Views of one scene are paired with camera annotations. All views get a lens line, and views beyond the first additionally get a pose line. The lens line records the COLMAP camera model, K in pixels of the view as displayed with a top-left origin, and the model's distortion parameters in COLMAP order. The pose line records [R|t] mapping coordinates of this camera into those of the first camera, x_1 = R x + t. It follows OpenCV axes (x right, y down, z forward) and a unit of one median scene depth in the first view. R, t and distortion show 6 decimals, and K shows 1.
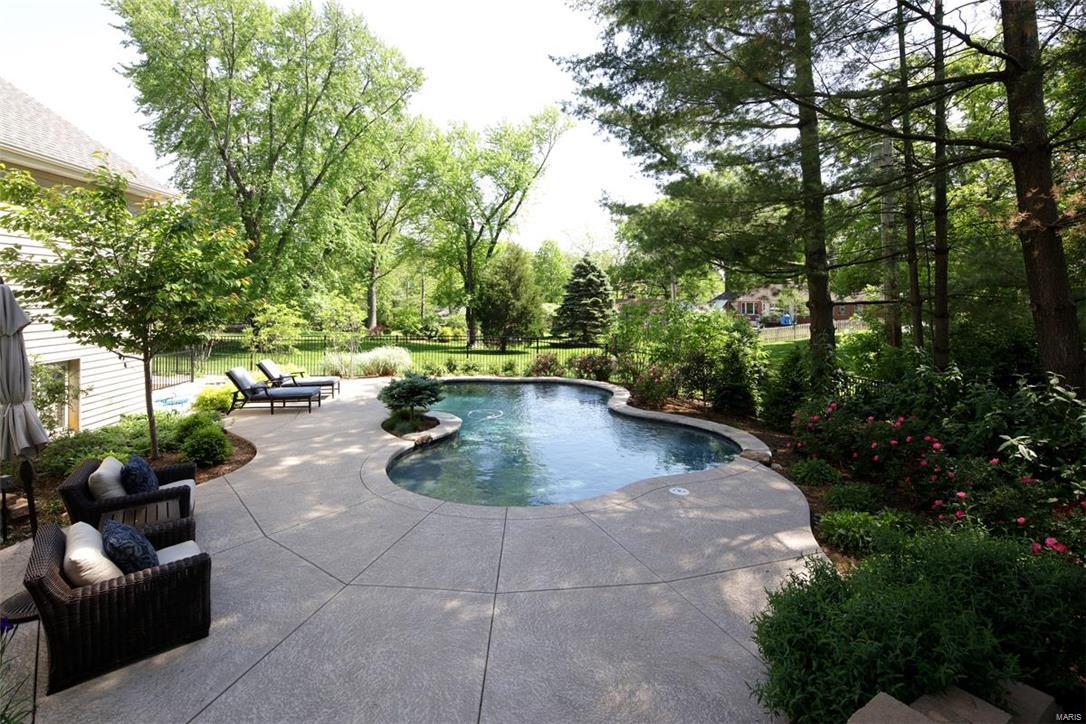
lens RADIAL K [[530.7, 0, 543.0], [0, 530.7, 362.0], [0, 0, 1]] dist [0.000278, 0.000010]
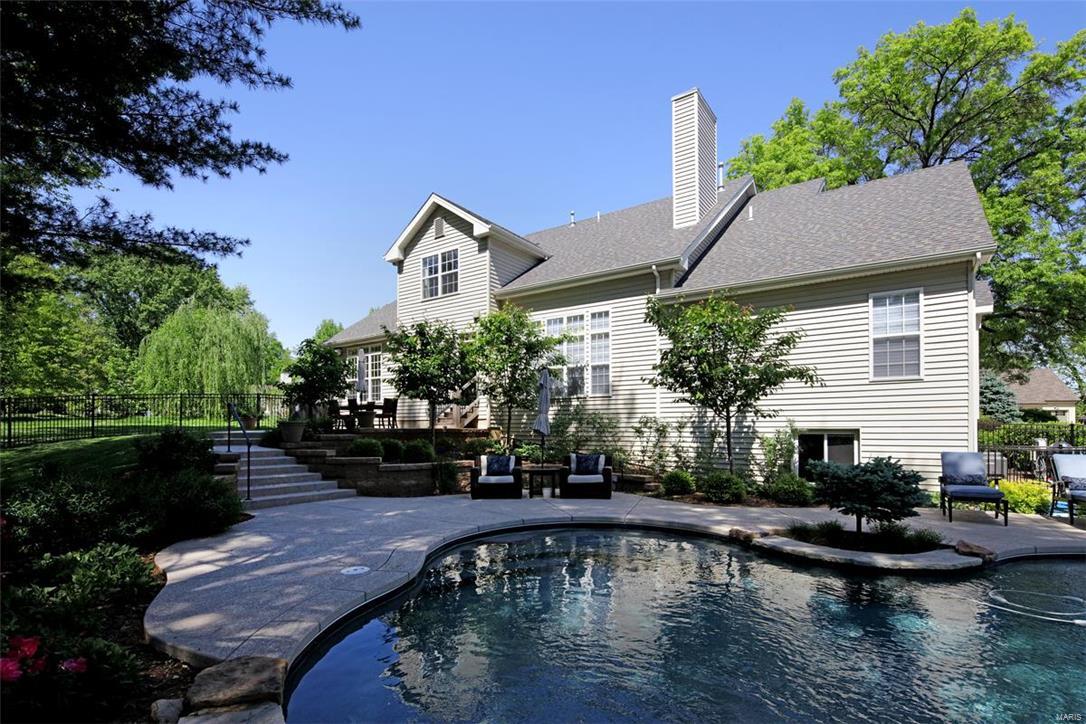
lens RADIAL K [[530.7, 0, 543.0], [0, 530.7, 362.0], [0, 0, 1]] dist [0.000278, 0.000010]
pose [[-0.646572, -0.111268, -0.754694, 0.811121], [-0.098822, 0.993186, -0.061766, -0.018457], [0.756425, 0.034644, -0.653163, 2.013816]]
